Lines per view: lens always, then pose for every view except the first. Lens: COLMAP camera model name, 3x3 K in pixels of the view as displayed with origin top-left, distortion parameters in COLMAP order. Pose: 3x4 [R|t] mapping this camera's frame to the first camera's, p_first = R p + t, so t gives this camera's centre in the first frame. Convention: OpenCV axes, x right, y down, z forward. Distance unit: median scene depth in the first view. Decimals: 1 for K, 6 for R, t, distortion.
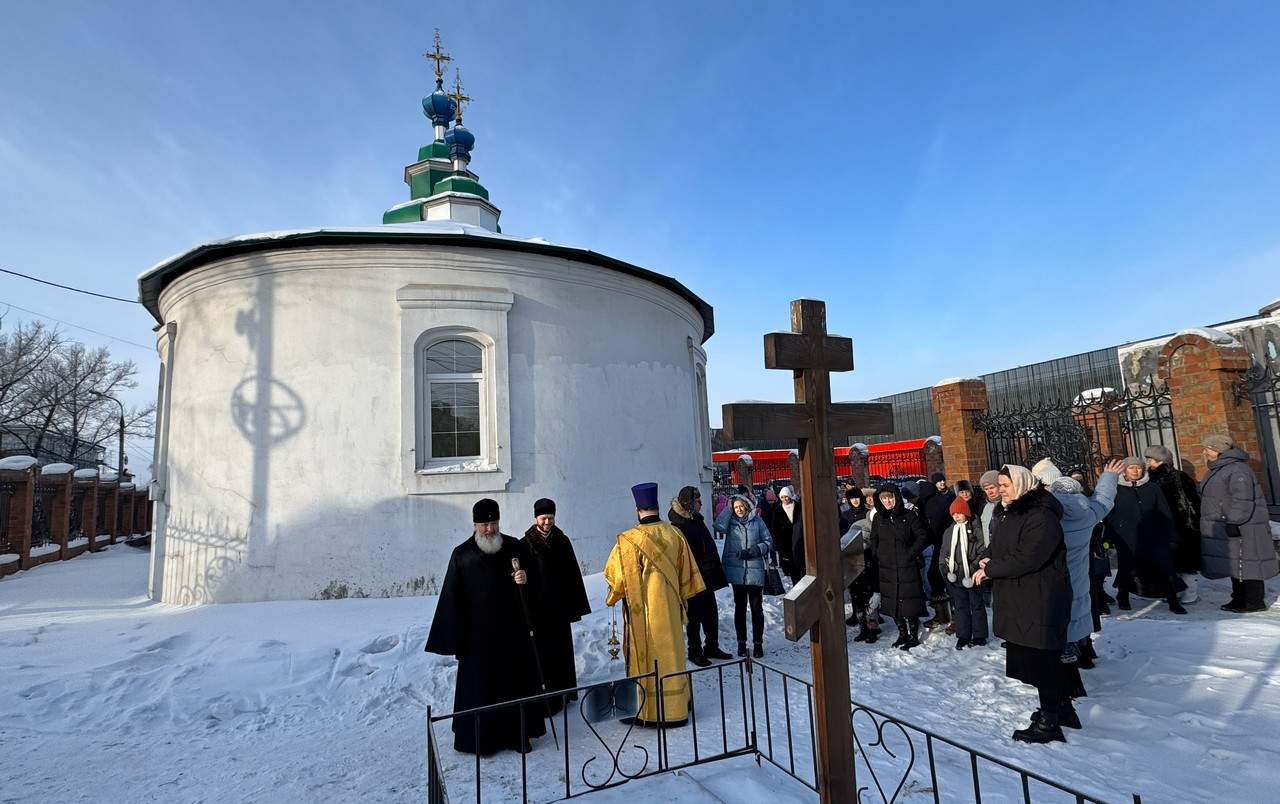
lens RADIAL K [[598.0, 0, 647.0], [0, 598.0, 410.1], [0, 0, 1]] dist [-0.002373, -0.000202]
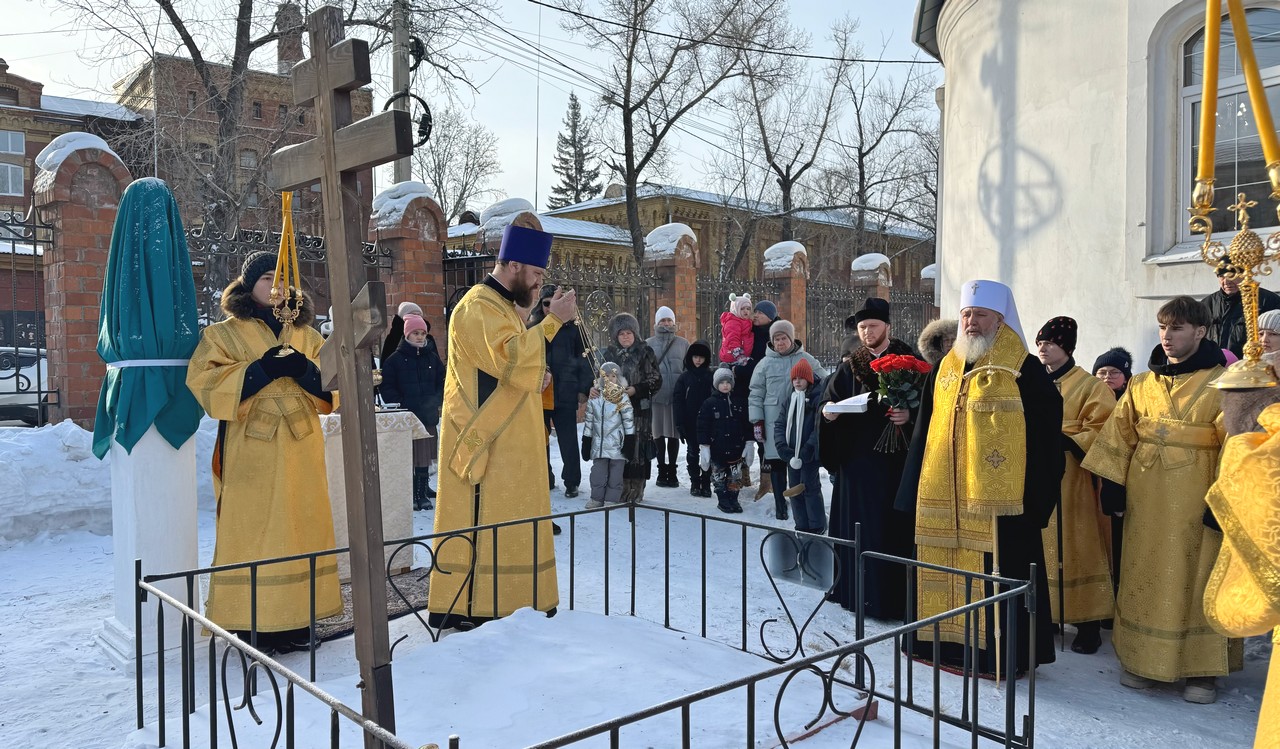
lens RADIAL K [[924.5, 0, 613.3], [0, 924.5, 381.6], [0, 0, 1]] dist [0.156620, -0.271257]
pose [[0.281095, 0.085735, -0.955843, 0.319292], [0.110074, 0.986548, 0.120860, 0.040931], [0.953347, -0.139186, 0.267876, 0.178831]]
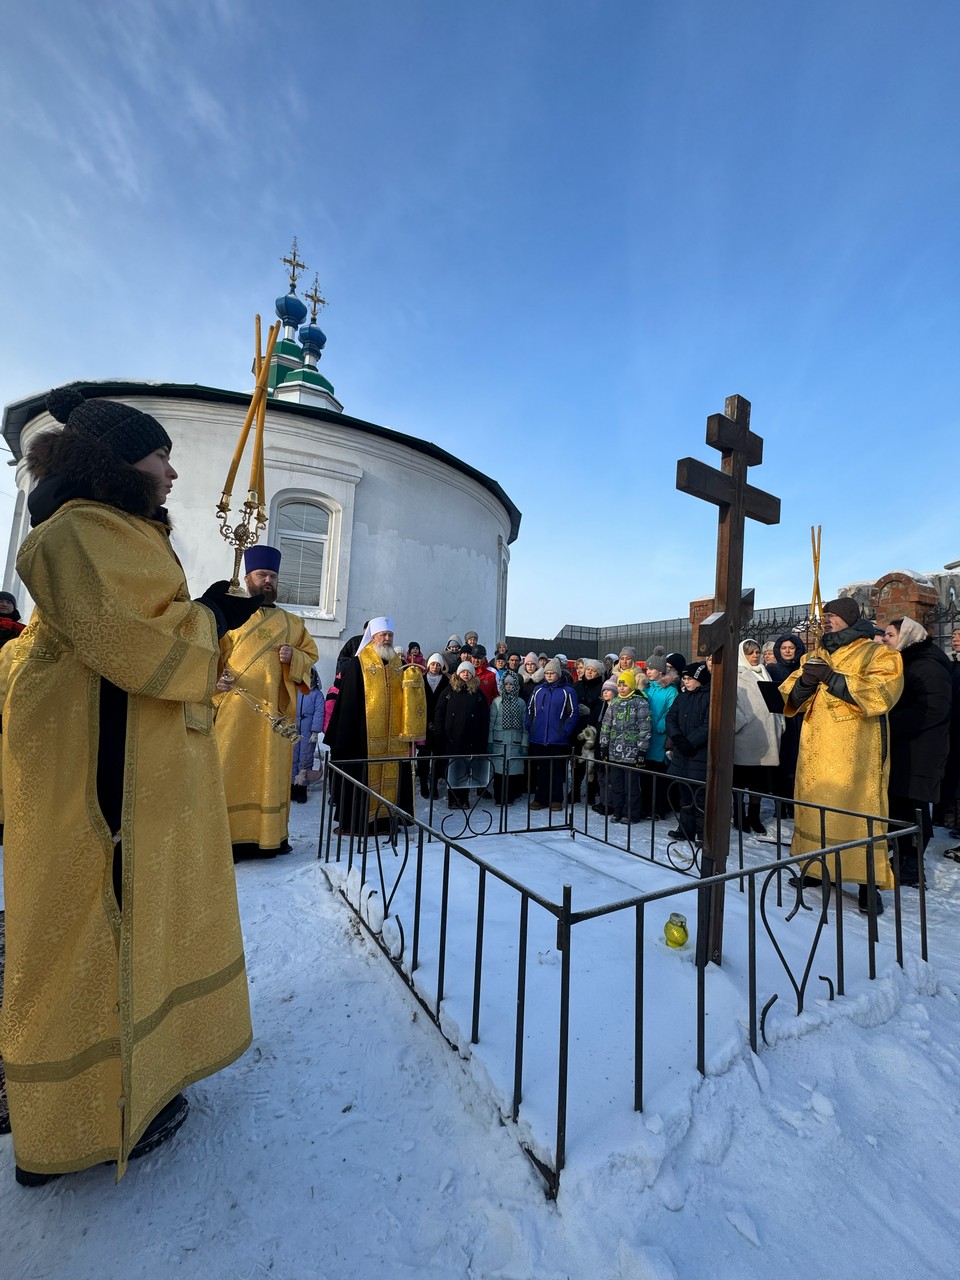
lens RADIAL K [[509.6, 0, 480.0], [0, 509.6, 640.0], [0, 0, 1]] dist [-0.003183, -0.000134]
pose [[0.988530, 0.110807, 0.102616, -0.059130], [-0.114791, 0.992816, 0.033748, 0.063606], [-0.098139, -0.045140, 0.994148, -0.004490]]
